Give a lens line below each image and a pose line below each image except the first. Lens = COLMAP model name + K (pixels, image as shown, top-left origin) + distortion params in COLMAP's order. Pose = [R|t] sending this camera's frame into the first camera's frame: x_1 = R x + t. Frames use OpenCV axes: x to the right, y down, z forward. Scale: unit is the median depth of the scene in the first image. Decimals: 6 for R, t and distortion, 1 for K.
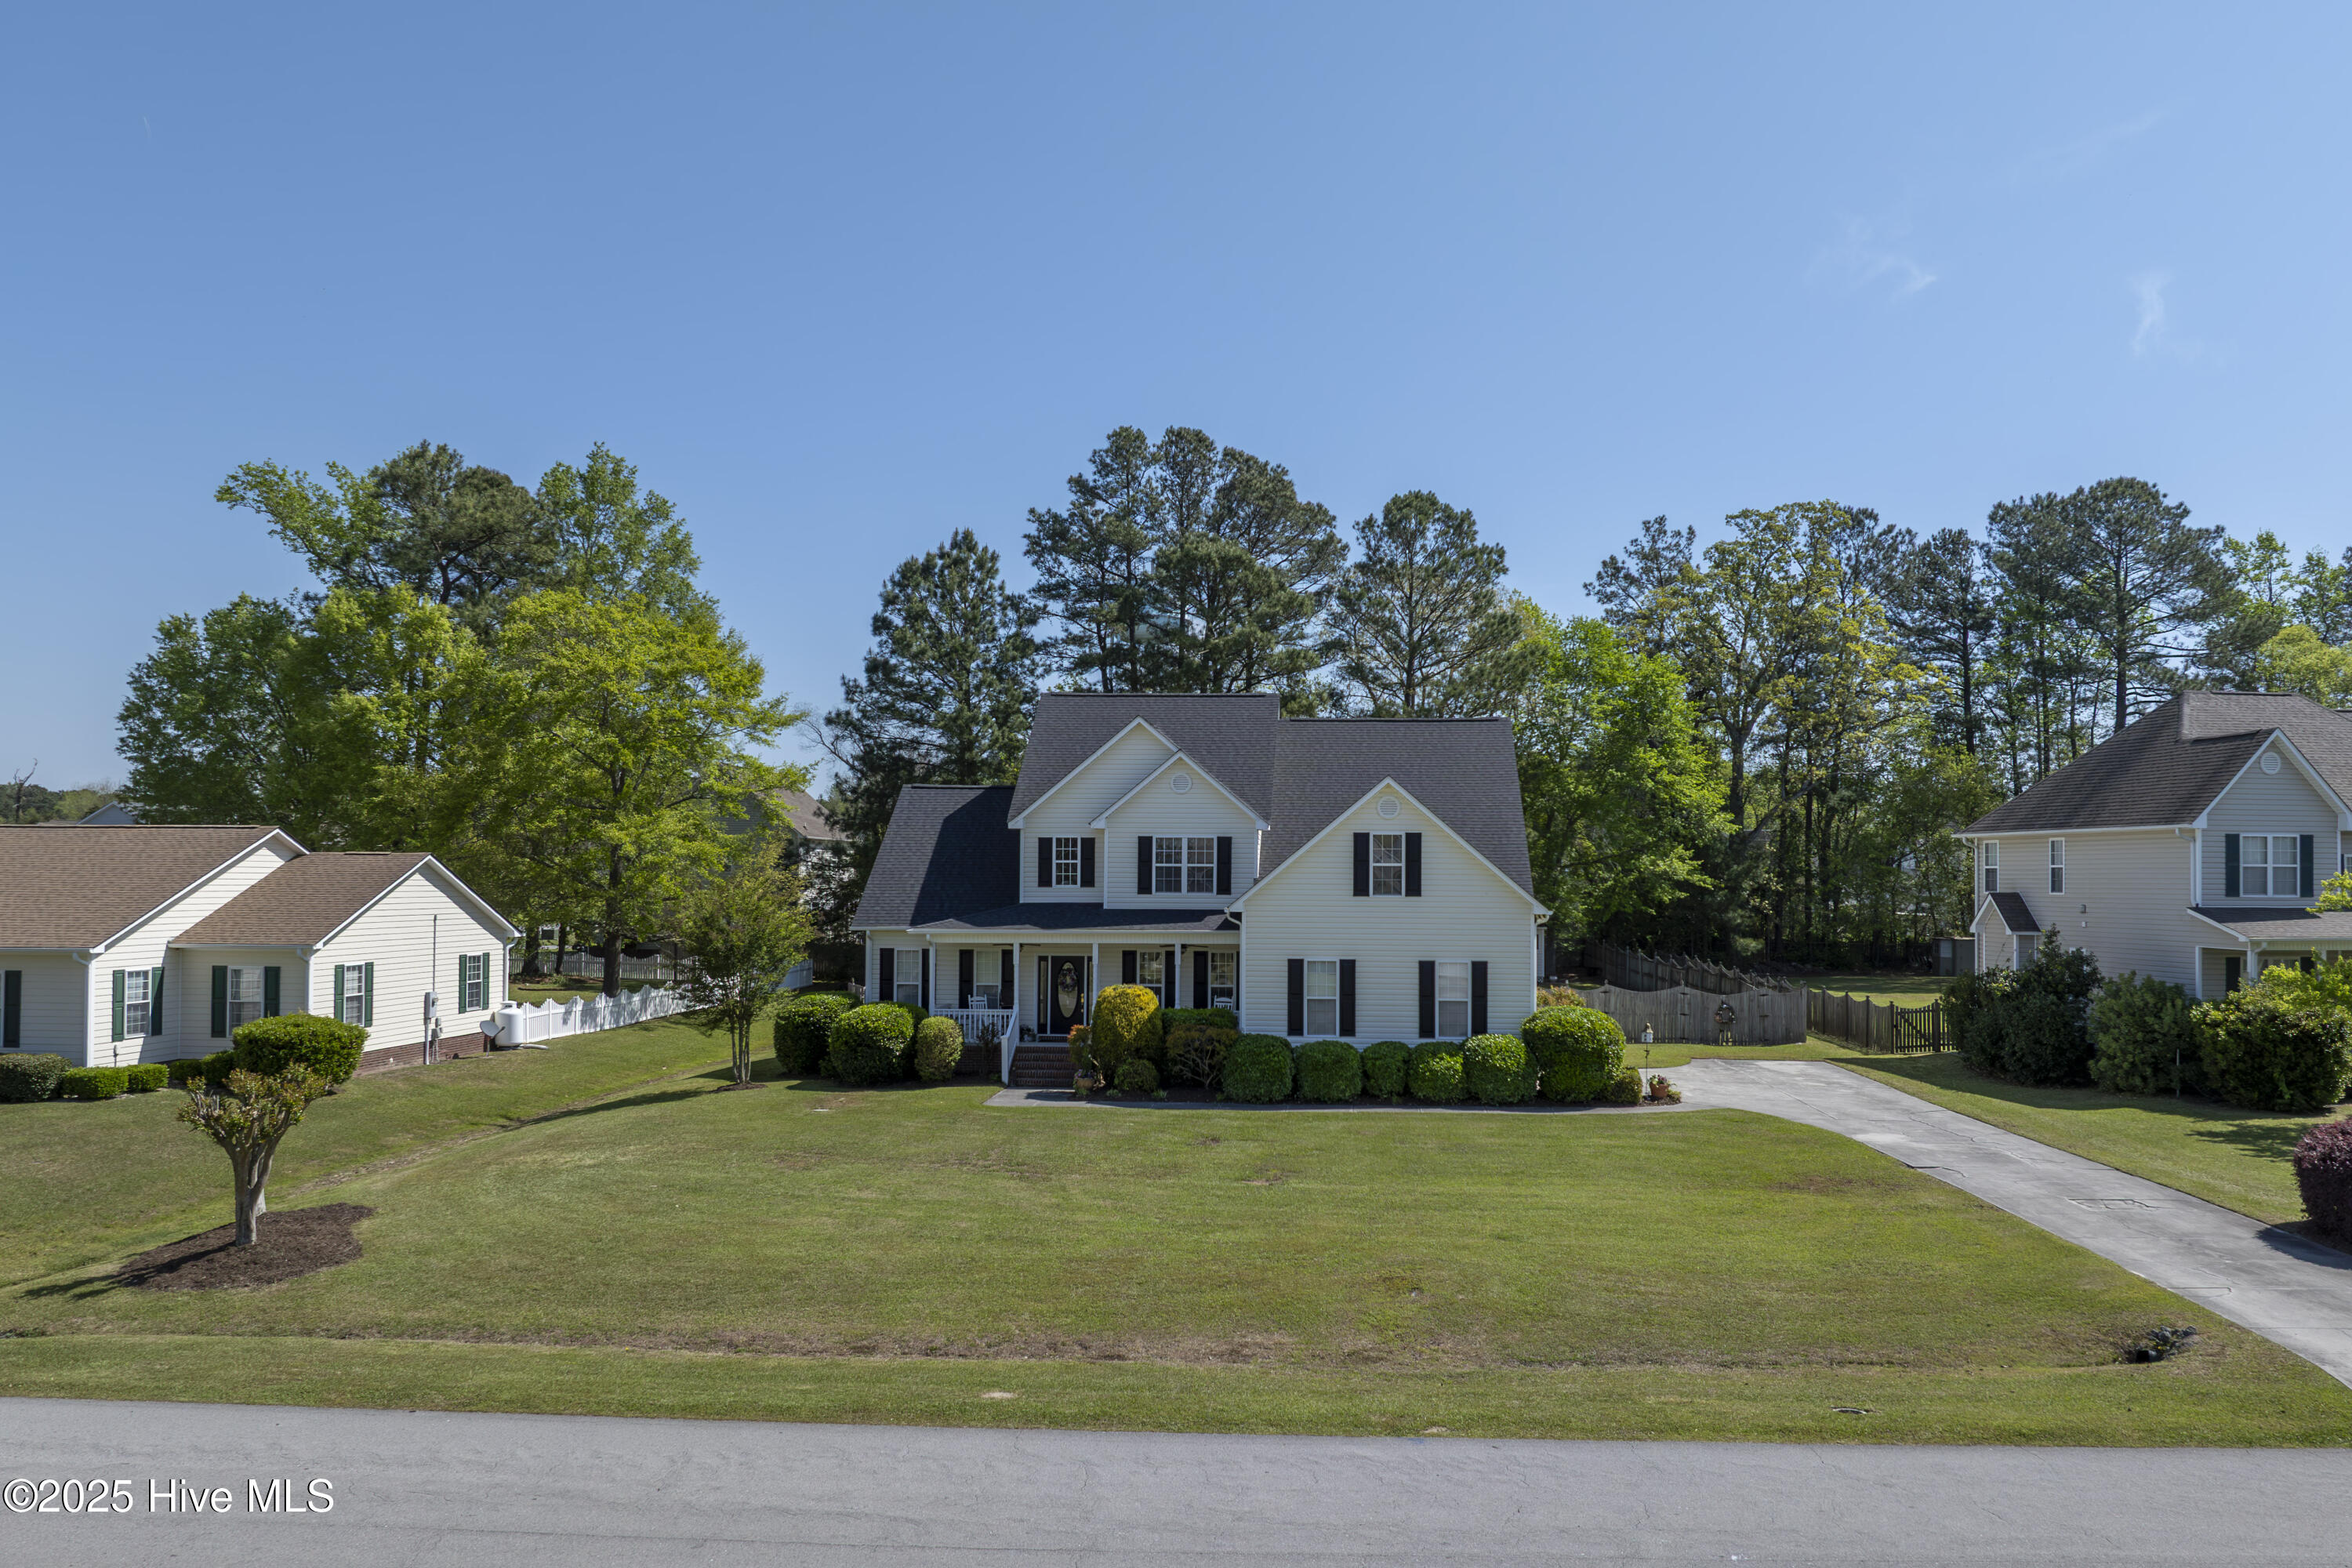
lens RADIAL K [[1694.2, 0, 1173.4], [0, 1694.2, 717.2], [0, 0, 1]] dist [-0.049916, -0.002430]
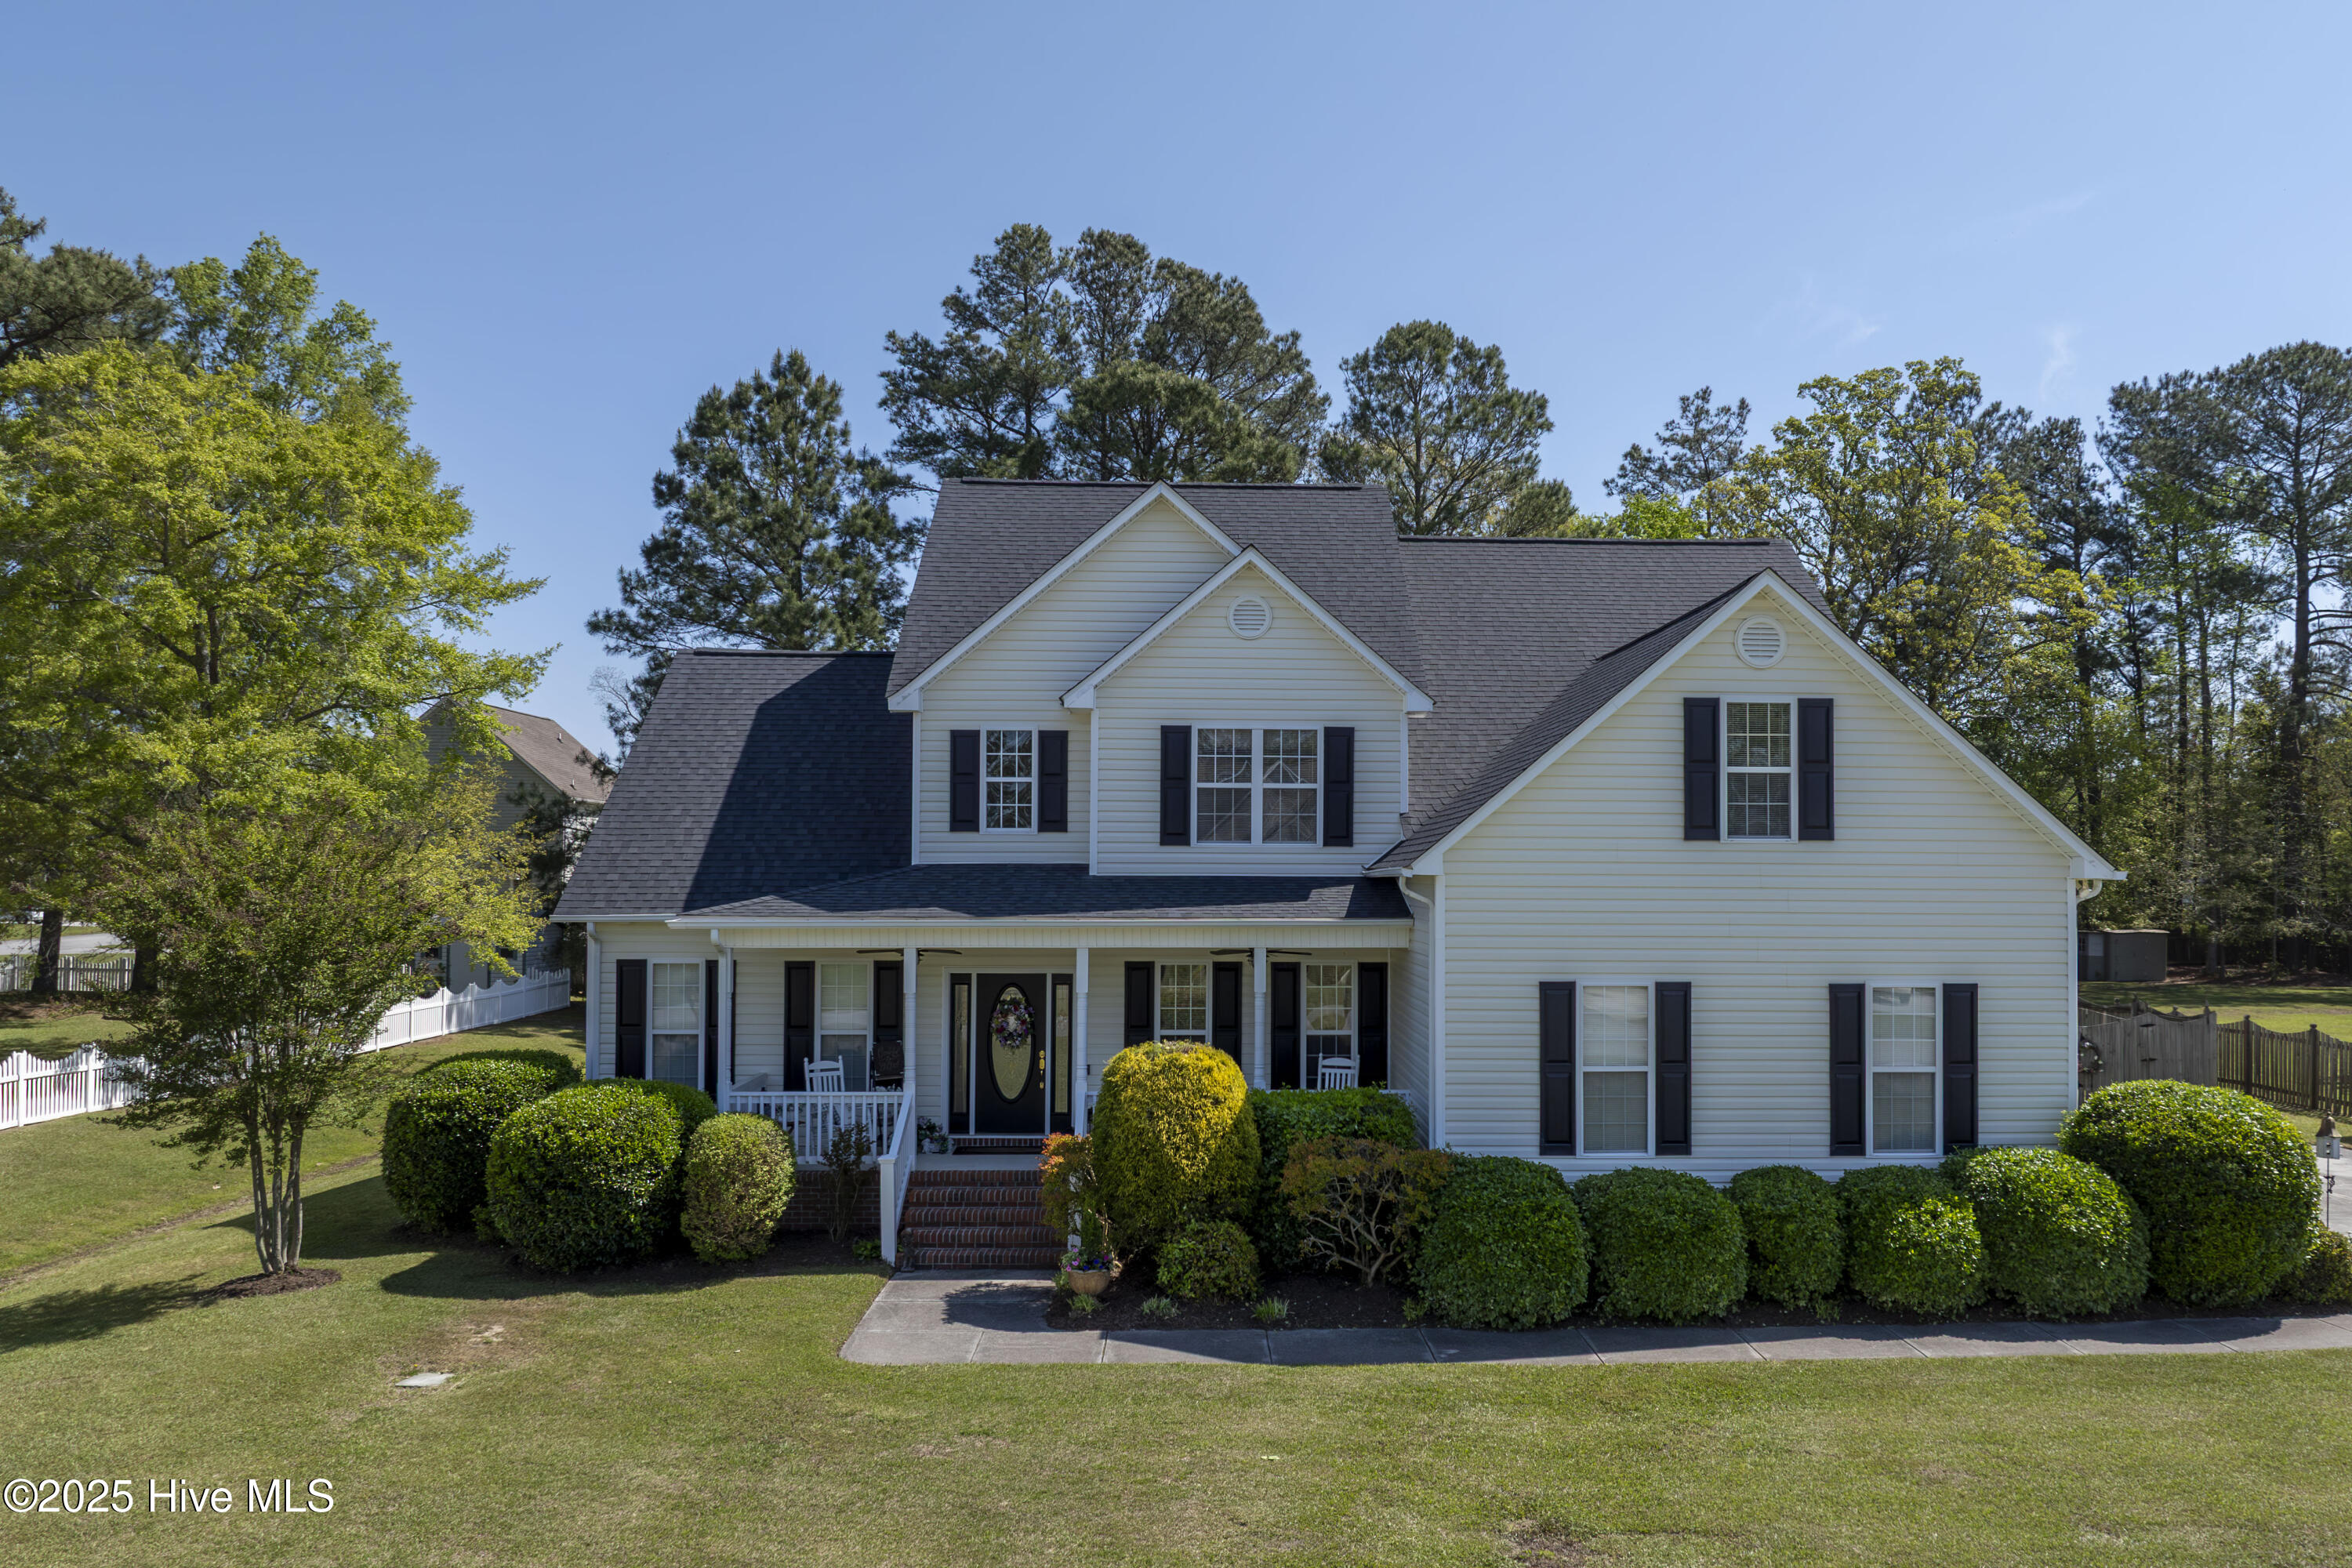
lens RADIAL K [[1750.1, 0, 1176.0], [0, 1750.1, 784.0], [0, 0, 1]] dist [-0.033695, -0.003506]
pose [[0.995471, 0.004497, 0.094954, -0.063577], [-0.008832, 0.998935, 0.045280, 0.064032], [-0.094649, -0.045913, 0.994451, 0.501736]]
